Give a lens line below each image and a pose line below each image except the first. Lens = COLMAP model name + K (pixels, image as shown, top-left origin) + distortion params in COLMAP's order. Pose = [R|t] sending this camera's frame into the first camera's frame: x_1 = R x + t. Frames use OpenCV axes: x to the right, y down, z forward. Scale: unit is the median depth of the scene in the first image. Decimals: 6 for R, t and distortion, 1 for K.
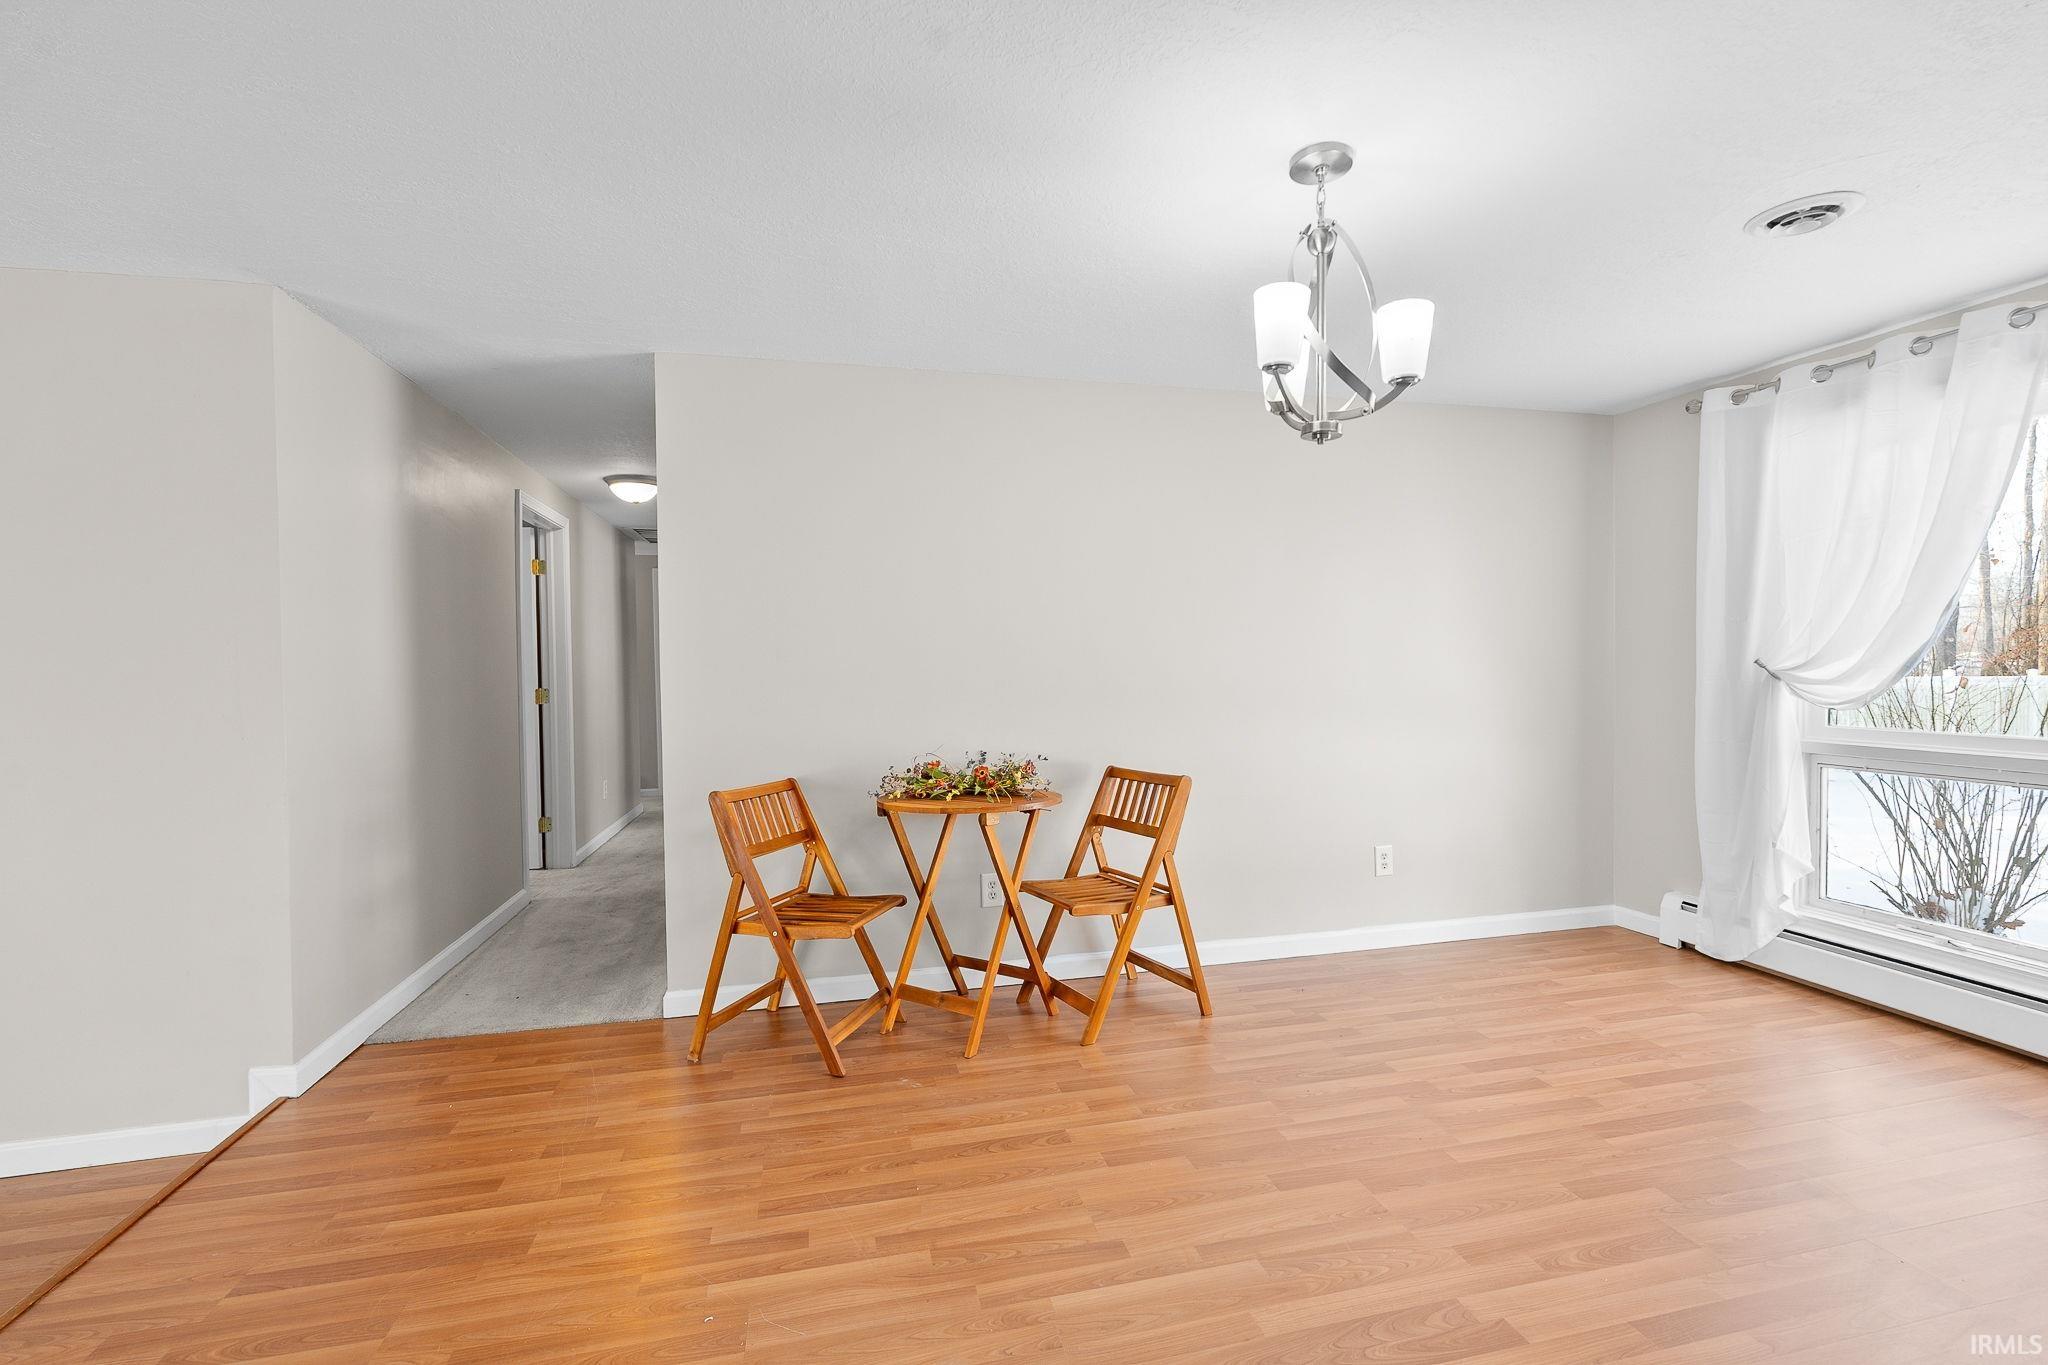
lens RADIAL K [[896.7, 0, 1024.0], [0, 896.7, 682.5], [0, 0, 1]] dist [-0.002646, 0.000171]
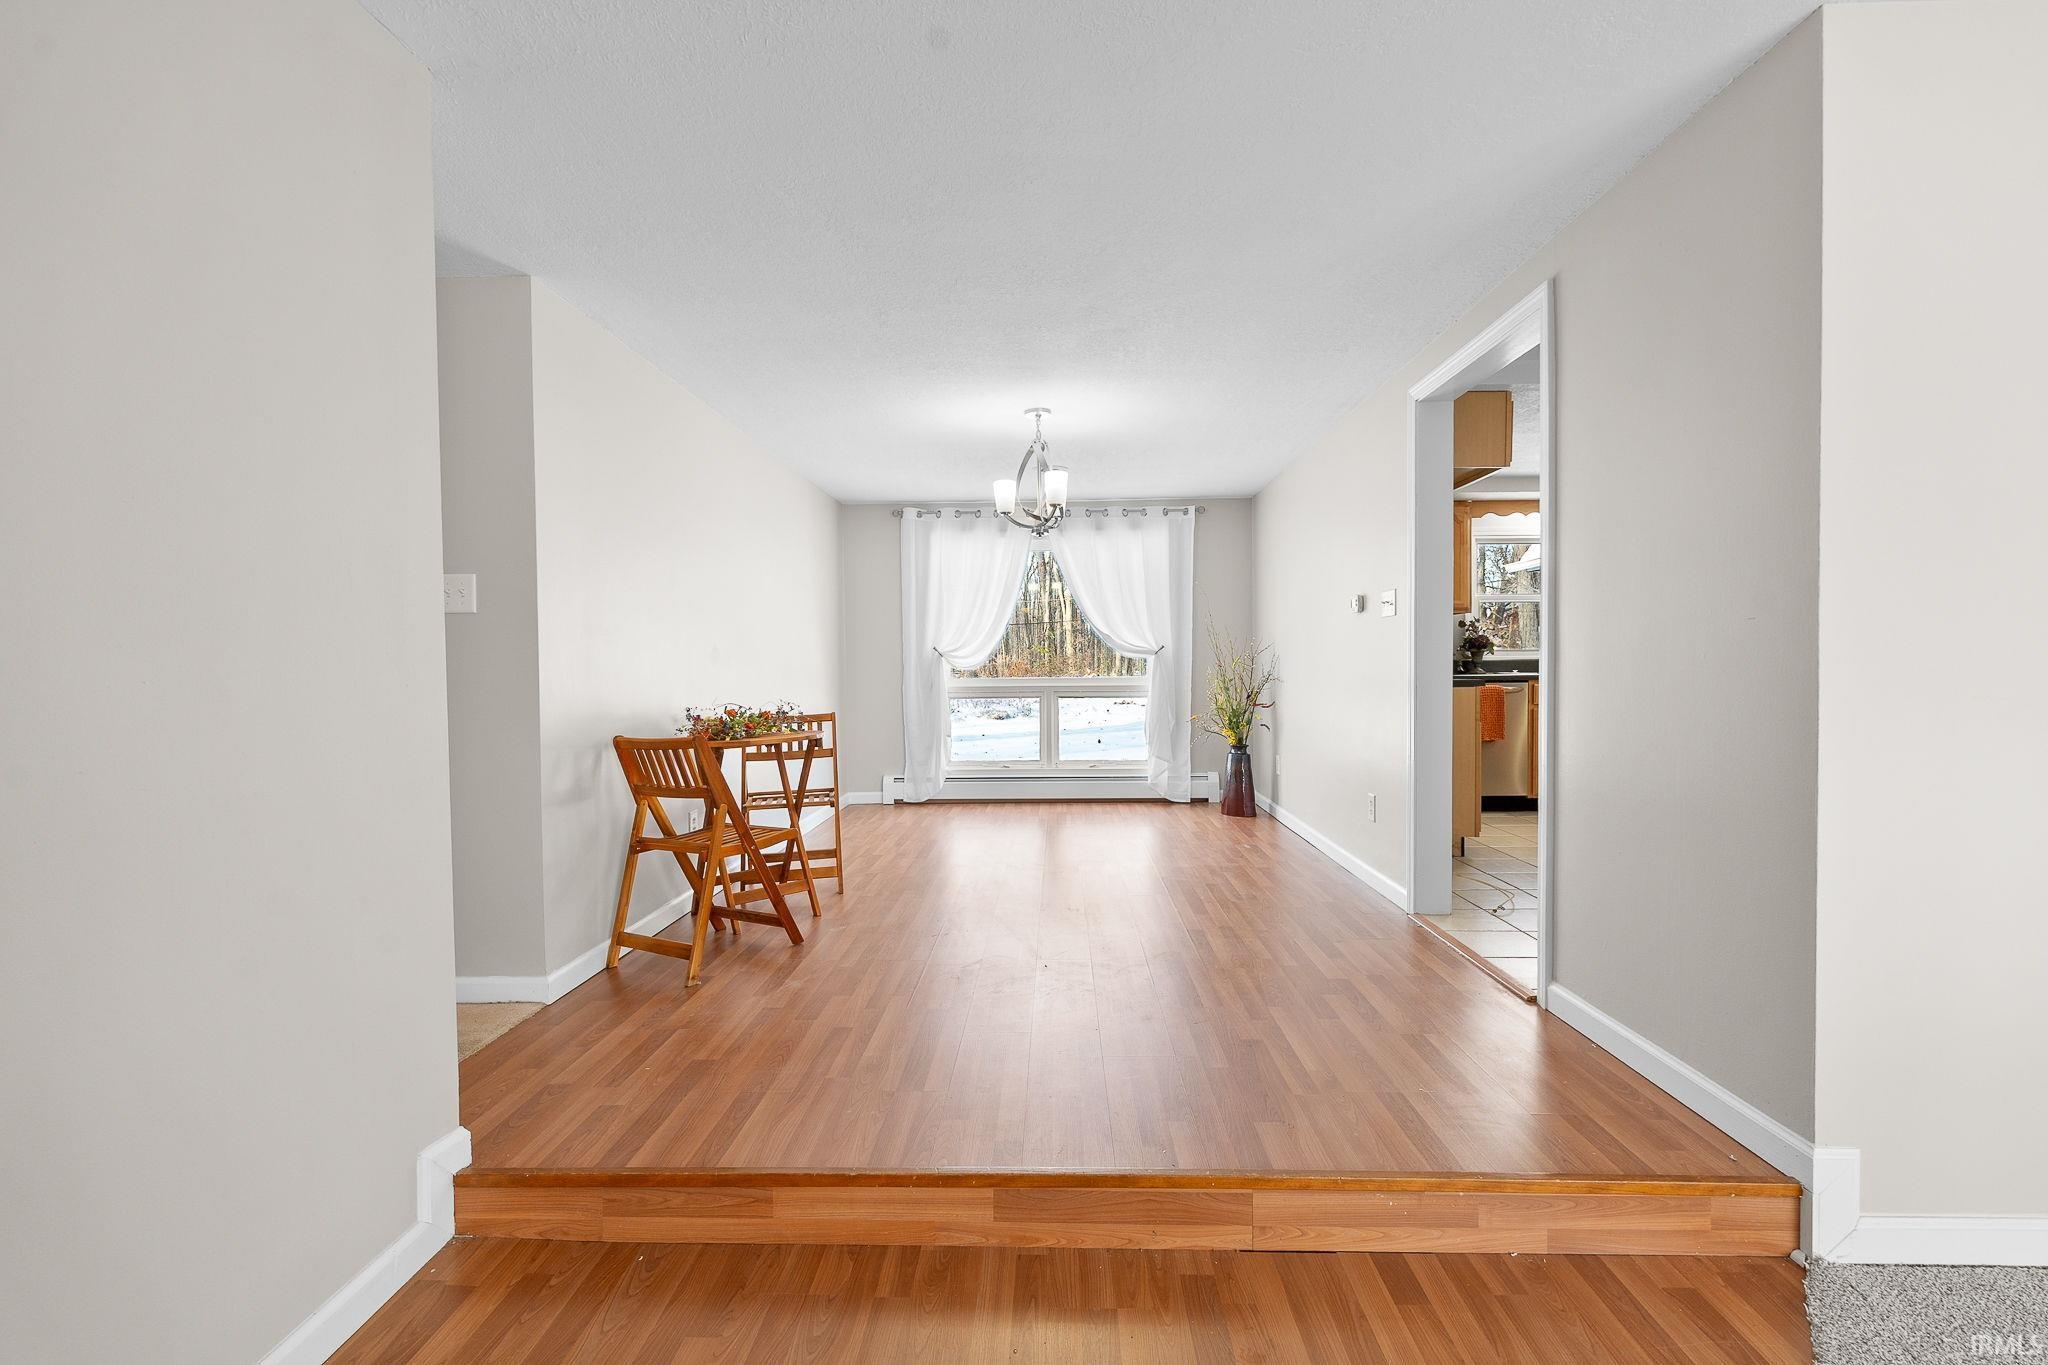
lens RADIAL K [[896.7, 0, 1024.0], [0, 896.7, 682.5], [0, 0, 1]] dist [-0.002646, 0.000171]
pose [[0.273307, -0.012505, 0.961846, -1.142885], [0.031223, 0.999504, 0.004122, 0.055543], [-0.961420, 0.028905, 0.273562, 0.269073]]
